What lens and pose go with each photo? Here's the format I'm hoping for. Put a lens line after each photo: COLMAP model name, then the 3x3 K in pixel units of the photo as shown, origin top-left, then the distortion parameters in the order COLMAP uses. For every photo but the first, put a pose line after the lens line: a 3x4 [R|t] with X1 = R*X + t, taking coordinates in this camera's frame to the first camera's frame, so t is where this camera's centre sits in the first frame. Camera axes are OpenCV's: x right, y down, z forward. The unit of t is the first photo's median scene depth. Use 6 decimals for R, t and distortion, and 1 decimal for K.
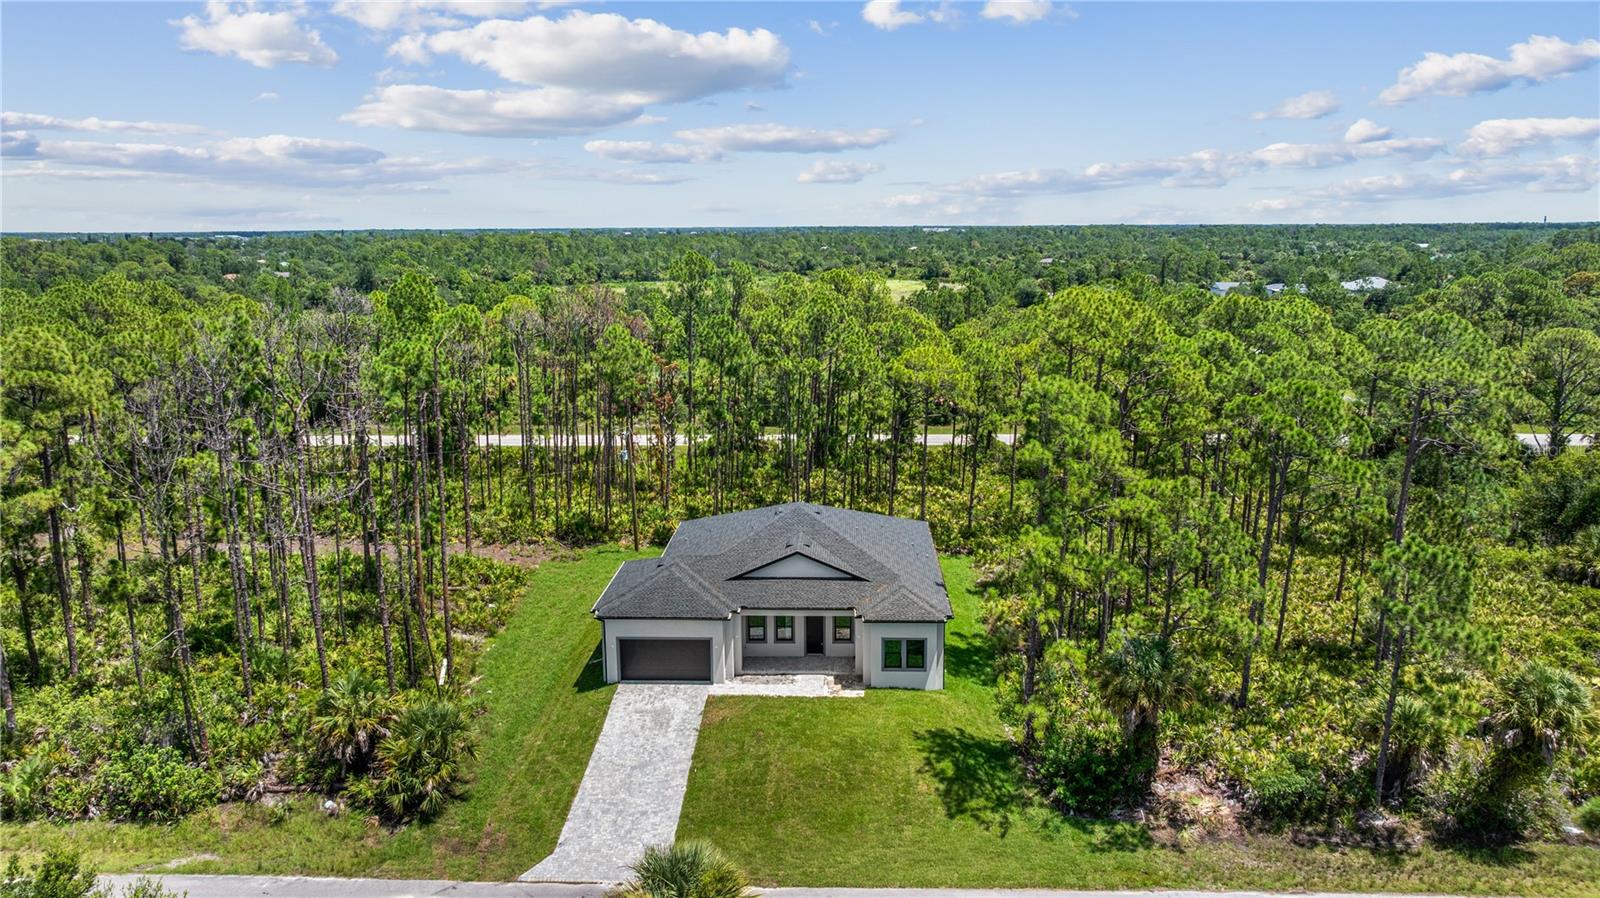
lens RADIAL K [[1141.6, 0, 796.4], [0, 1141.6, 455.9], [0, 0, 1]] dist [-0.012064, 0.004428]
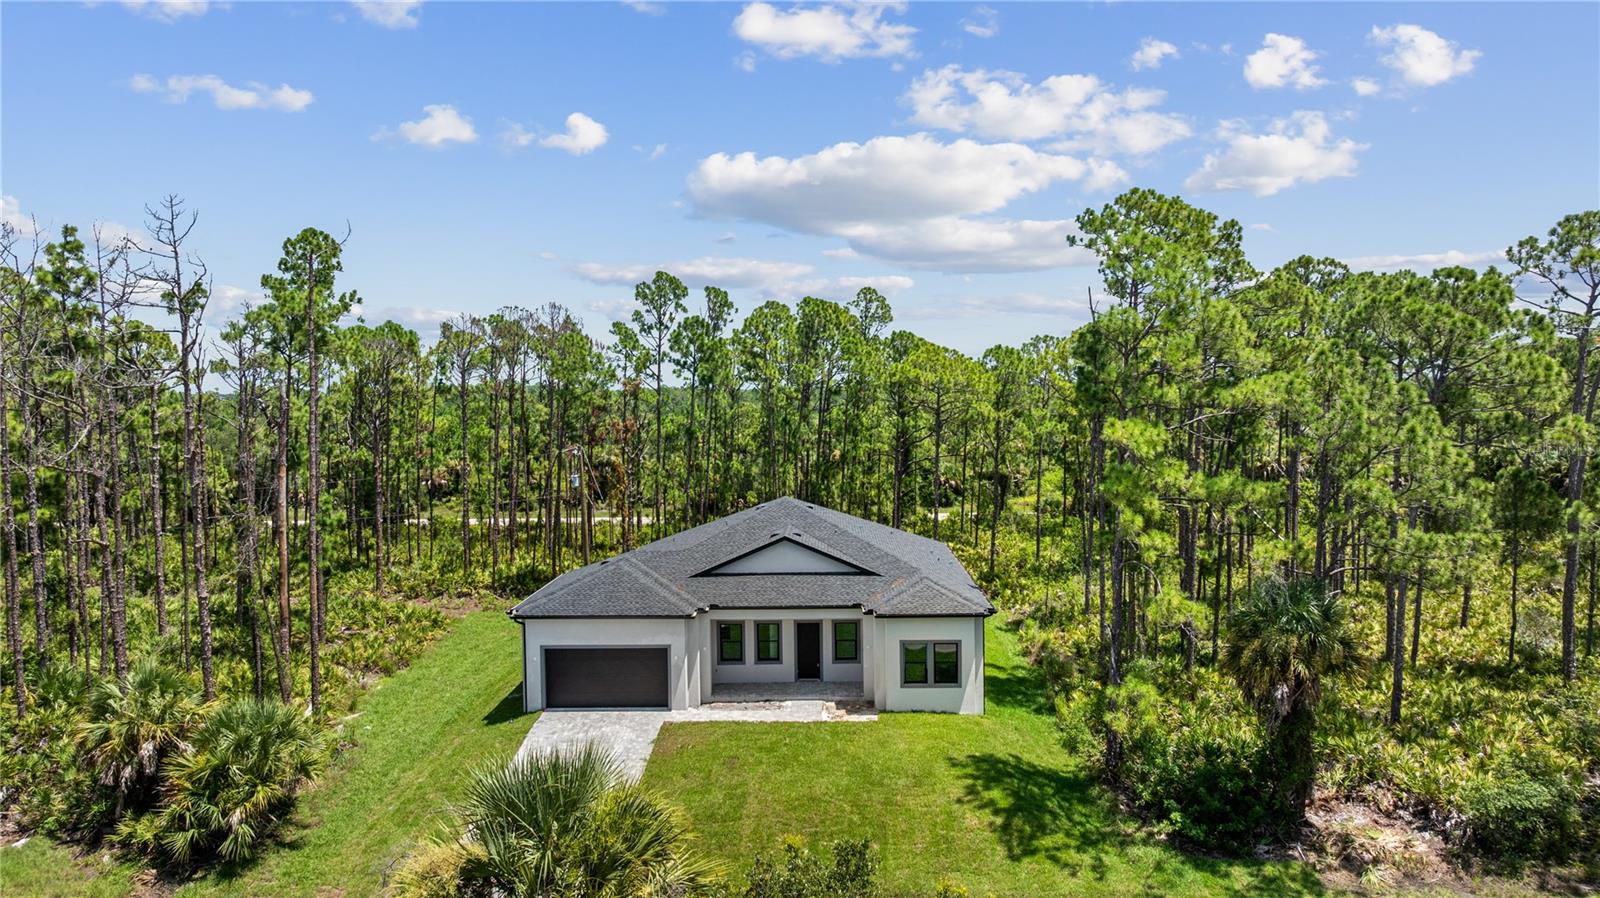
lens RADIAL K [[1144.8, 0, 800.0], [0, 1144.8, 449.0], [0, 0, 1]] dist [-0.057072, 0.085105]
pose [[0.999838, -0.004239, 0.017511, -0.002494], [0.006814, 0.988707, -0.149707, 0.155434], [-0.016679, 0.149802, 0.988575, 0.268199]]
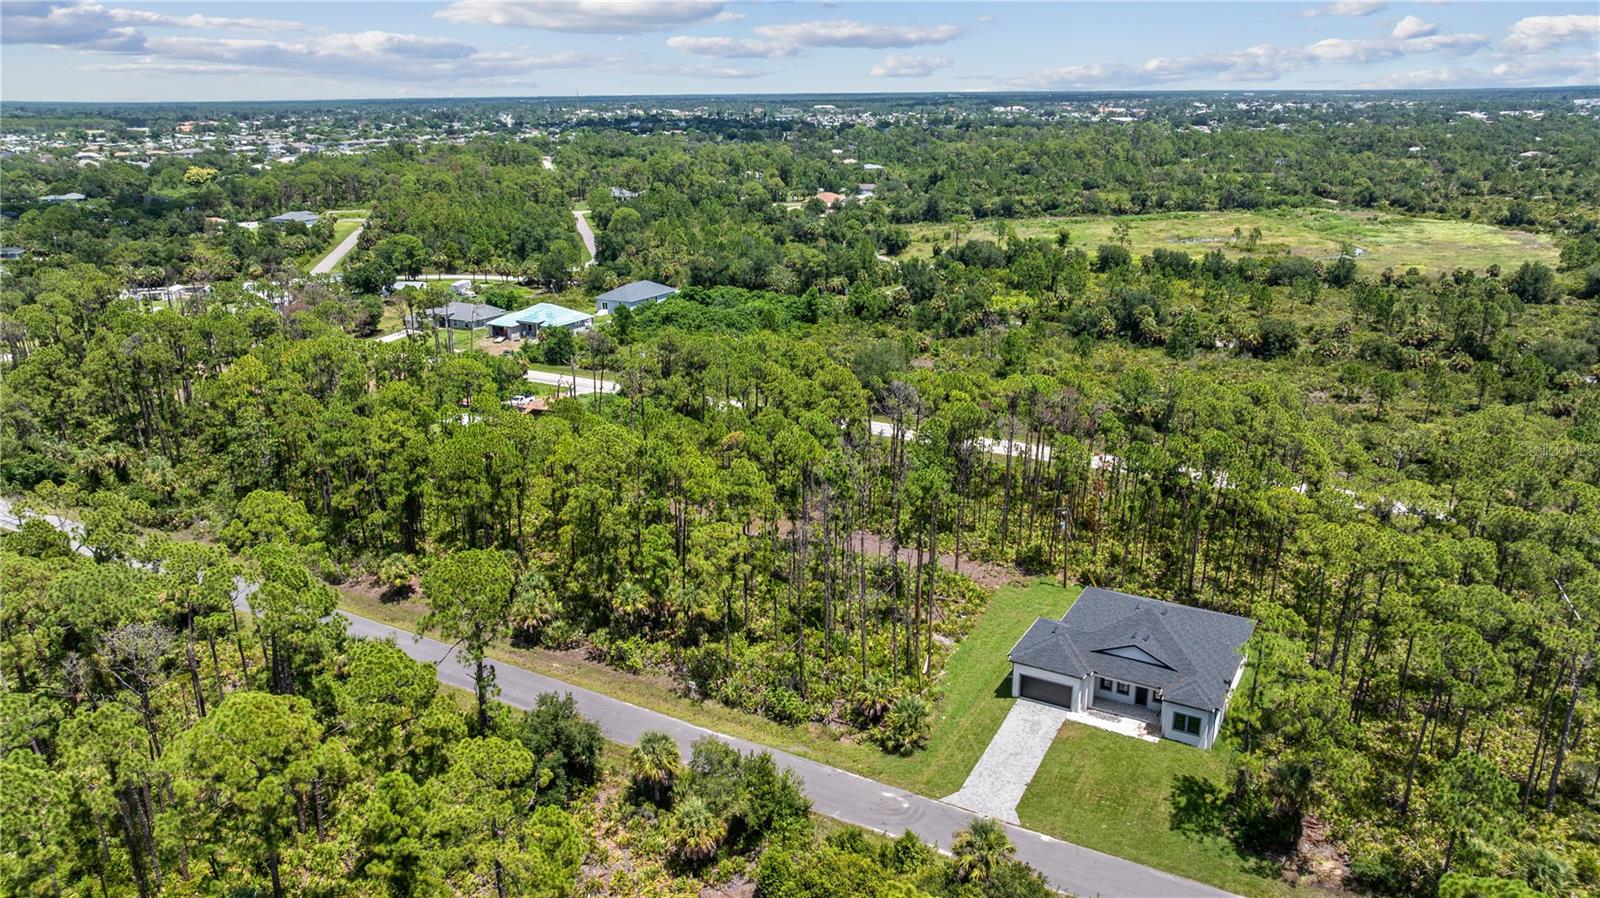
lens RADIAL K [[1141.6, 0, 796.4], [0, 1141.6, 455.9], [0, 0, 1]] dist [-0.012064, 0.004428]
pose [[0.887711, 0.145935, -0.436661, 0.272447], [-0.091606, 0.985457, 0.143116, -0.417211], [0.451196, -0.087045, 0.888170, -0.729235]]
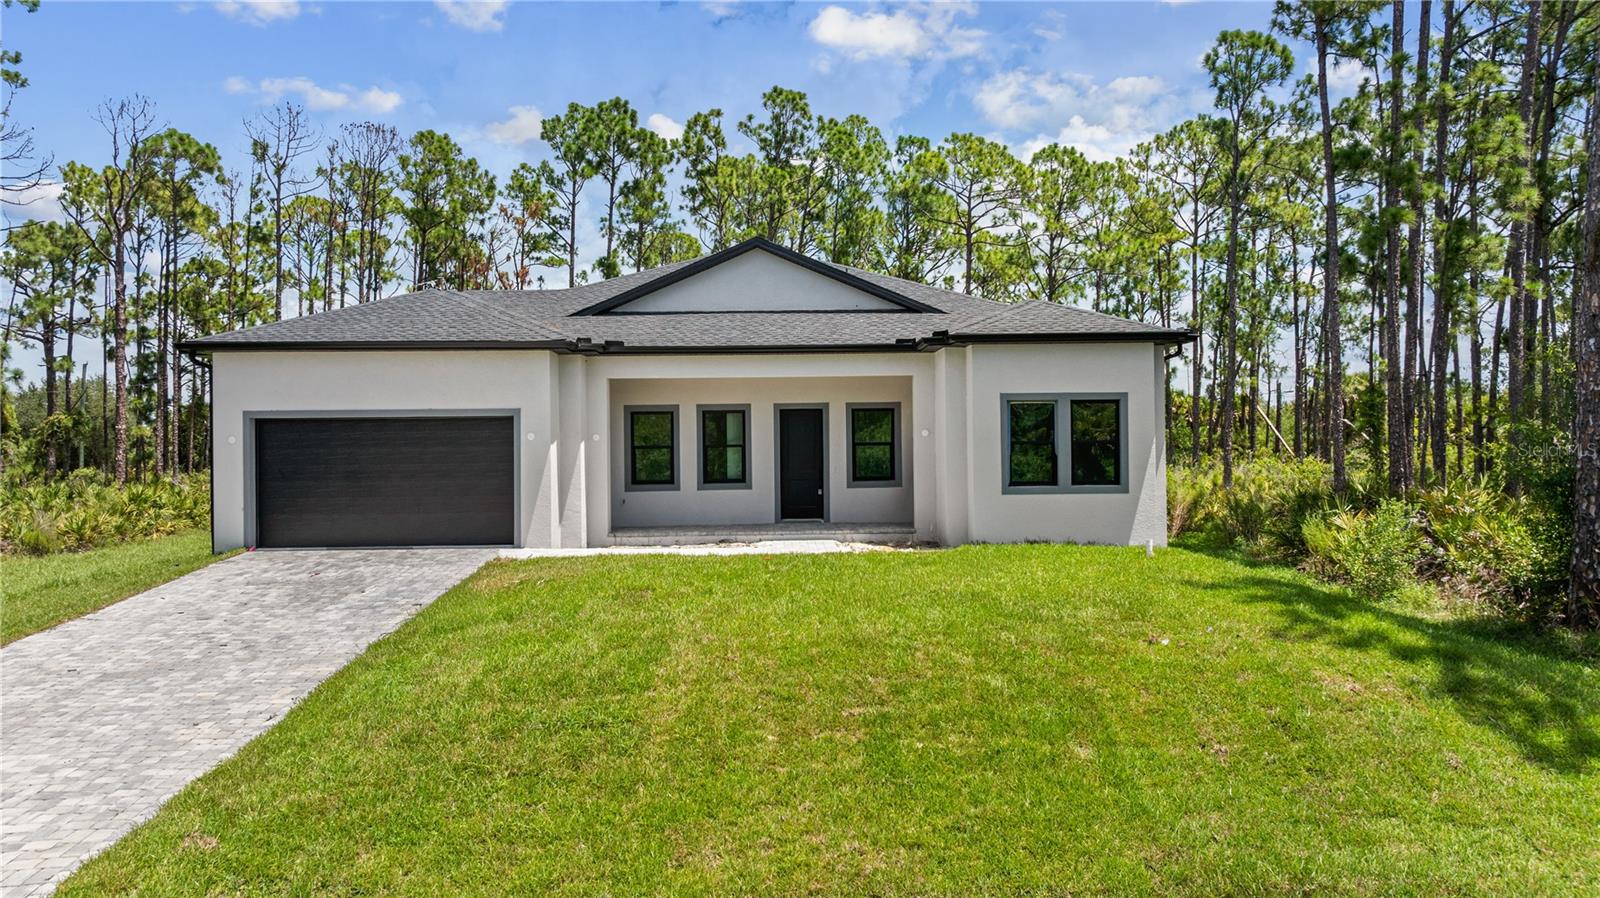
lens RADIAL K [[1144.8, 0, 800.0], [0, 1144.8, 449.0], [0, 0, 1]] dist [-0.057072, 0.085105]
pose [[0.997945, 0.002120, 0.064039, -0.010730], [0.010889, 0.979301, -0.202115, 0.260899], [-0.063142, 0.202397, 0.977266, 0.700419]]
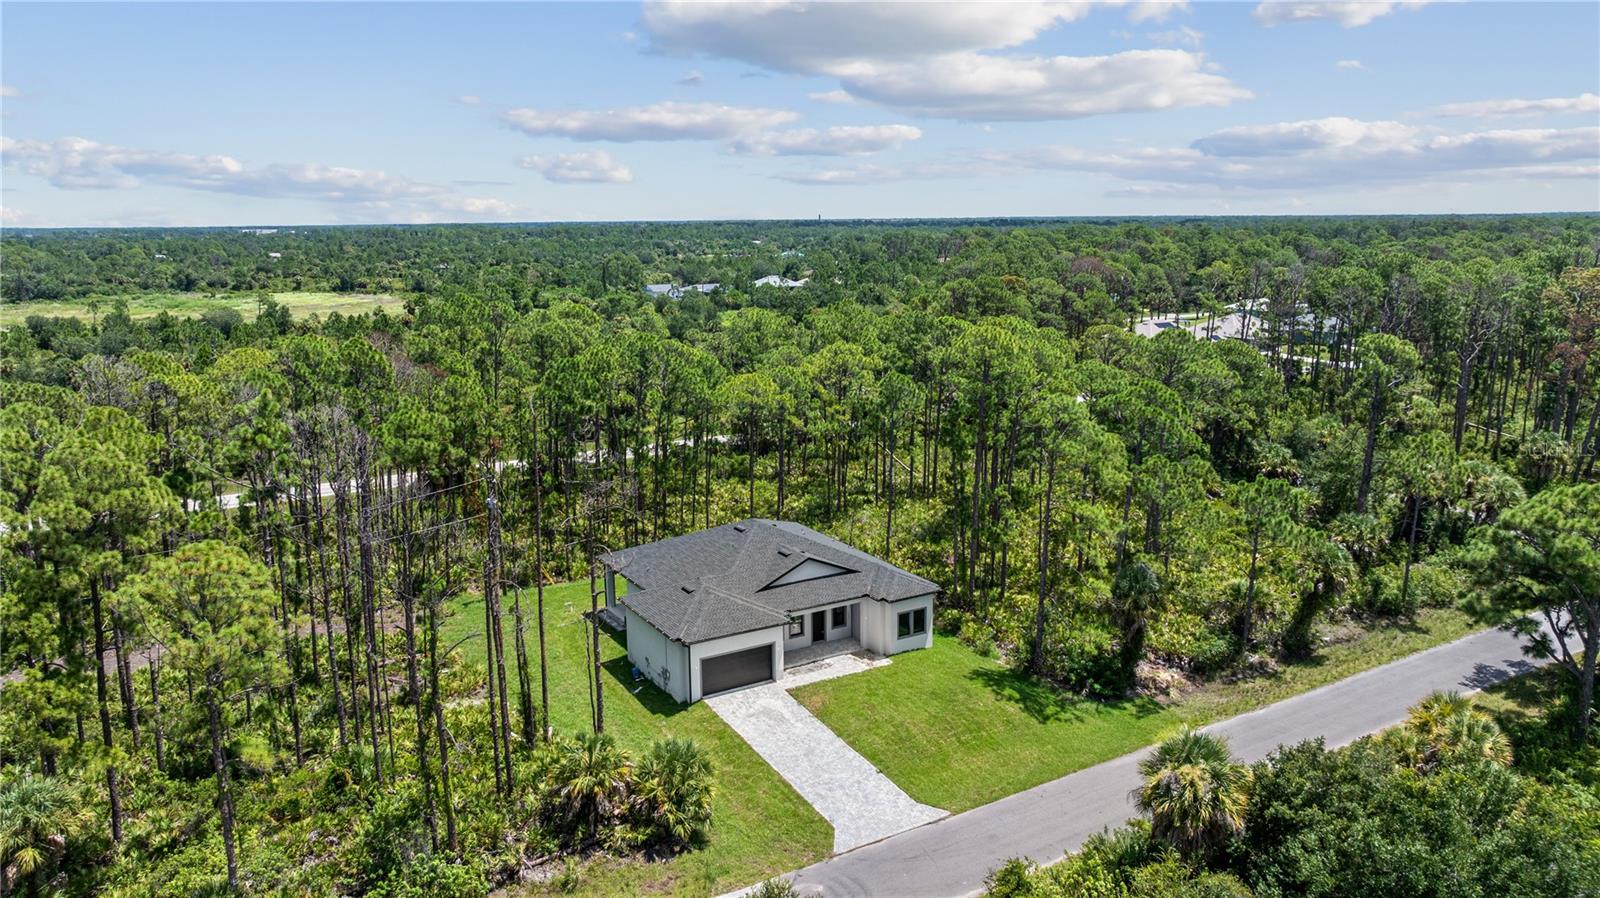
lens RADIAL K [[1141.6, 0, 796.4], [0, 1141.6, 455.9], [0, 0, 1]] dist [-0.012064, 0.004428]
pose [[0.834533, -0.110222, 0.539820, -0.710148], [0.112087, 0.993260, 0.029527, -0.063705], [-0.539436, 0.035865, 0.841263, 0.005869]]
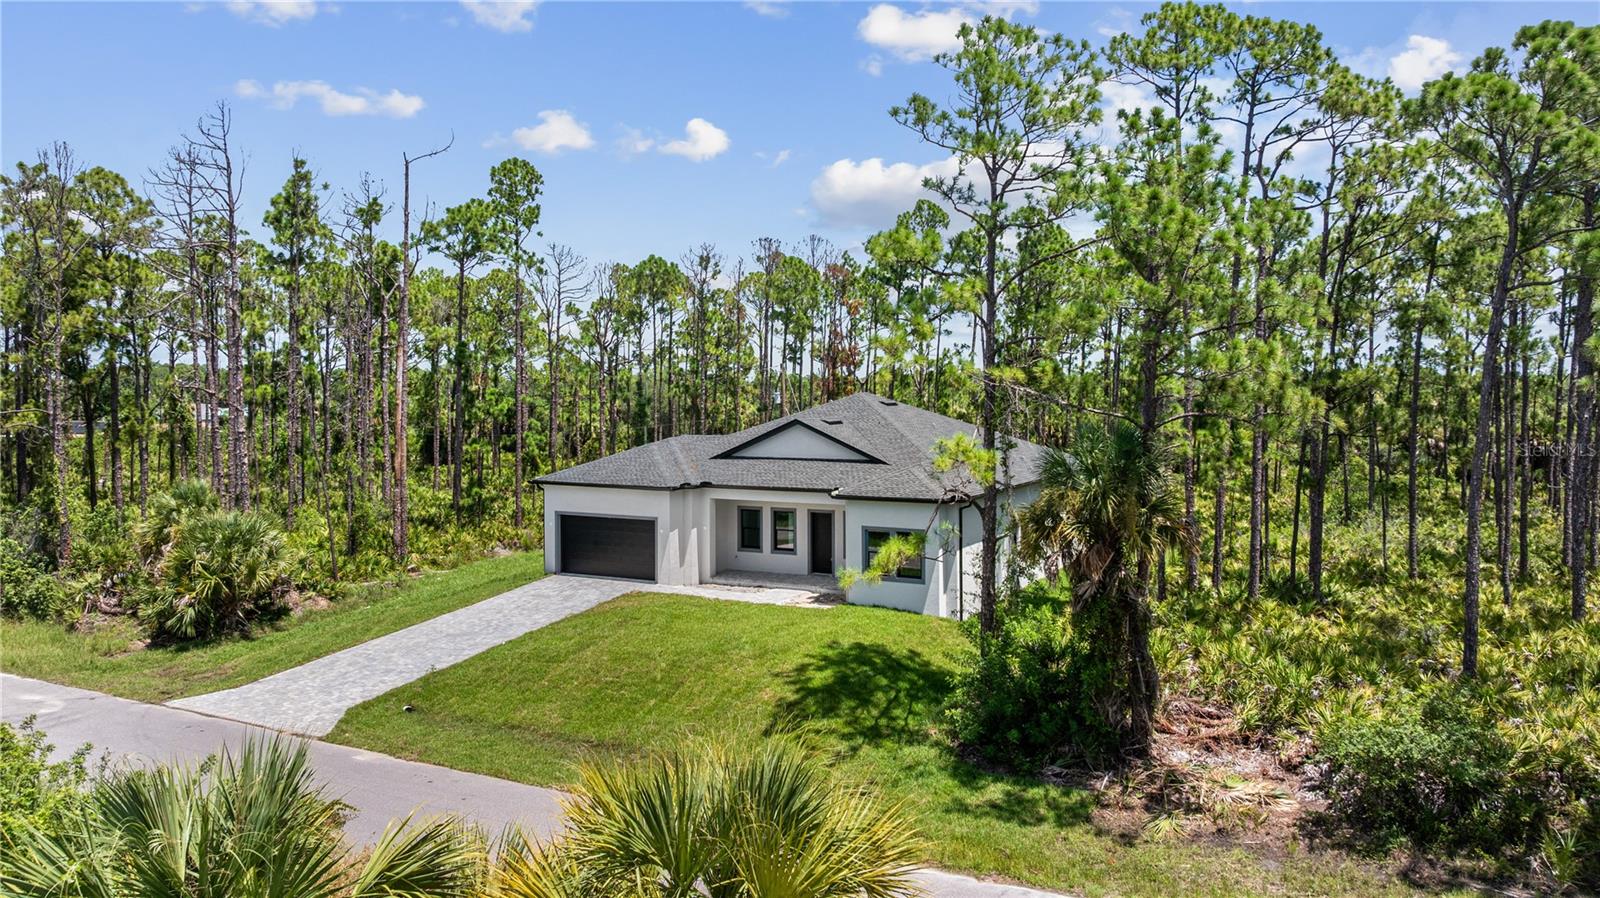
lens RADIAL K [[1141.6, 0, 796.4], [0, 1141.6, 455.9], [0, 0, 1]] dist [-0.012064, 0.004428]
pose [[0.900024, 0.034613, -0.434464, 0.347097], [-0.096530, 0.987916, -0.121263, 0.214745], [0.425016, 0.151078, 0.892489, 0.405569]]
